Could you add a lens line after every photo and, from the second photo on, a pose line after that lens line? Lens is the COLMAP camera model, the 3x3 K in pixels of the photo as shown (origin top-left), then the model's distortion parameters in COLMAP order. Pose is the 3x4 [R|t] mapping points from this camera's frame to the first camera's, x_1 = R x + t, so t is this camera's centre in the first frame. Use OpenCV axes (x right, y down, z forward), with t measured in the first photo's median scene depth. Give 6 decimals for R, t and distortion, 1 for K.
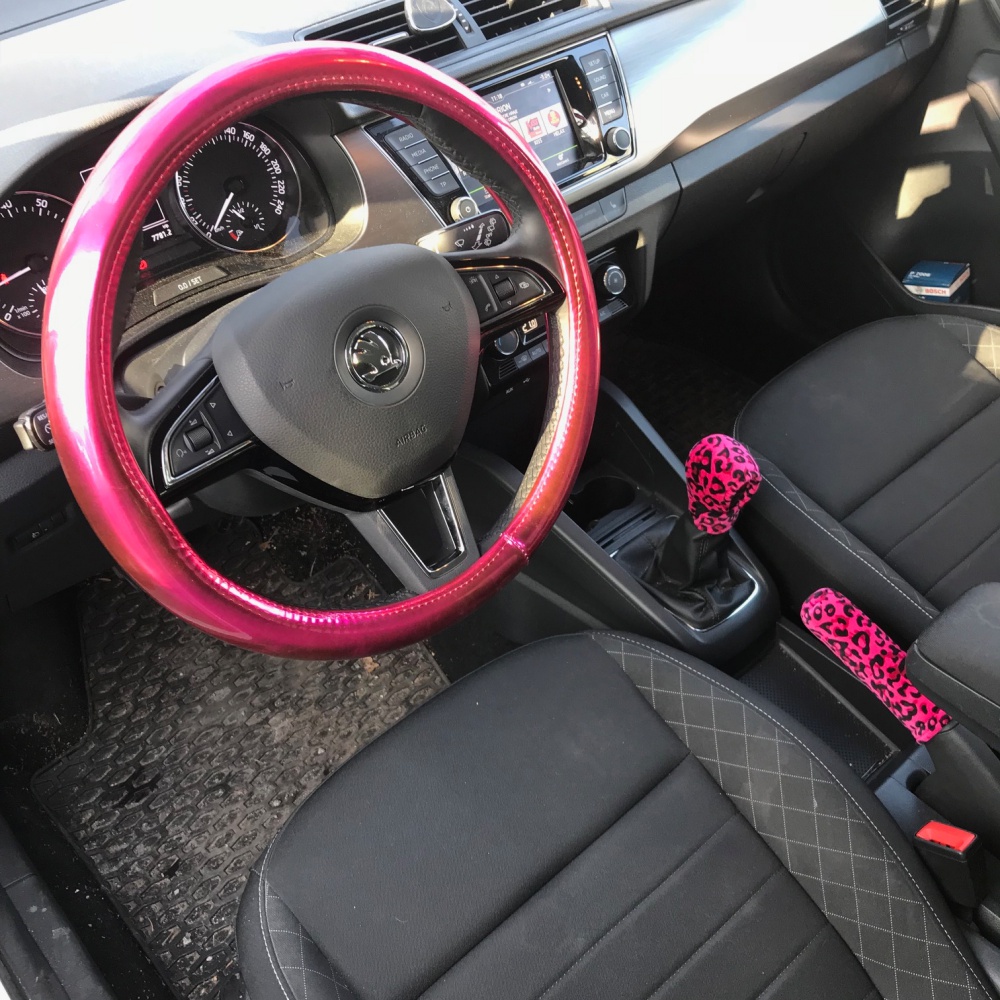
lens RADIAL K [[1103.4, 0, 507.0], [0, 1103.4, 470.8], [0, 0, 1]] dist [0.080850, -0.127512]
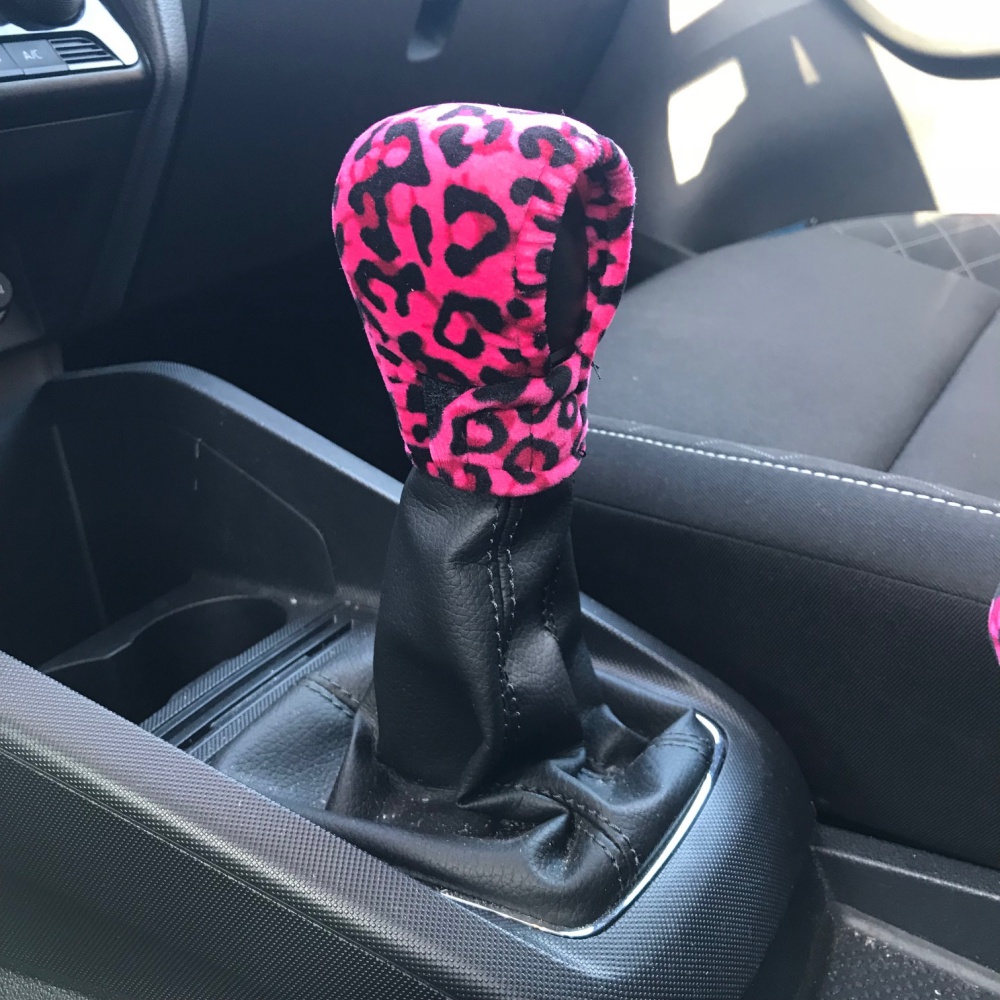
lens RADIAL K [[1103.4, 0, 507.0], [0, 1103.4, 470.8], [0, 0, 1]] dist [0.080850, -0.127512]
pose [[0.951641, -0.194164, 0.238075, 0.121678], [0.266877, 0.906342, -0.327598, 0.128700], [-0.152169, 0.375293, 0.914330, 0.744860]]
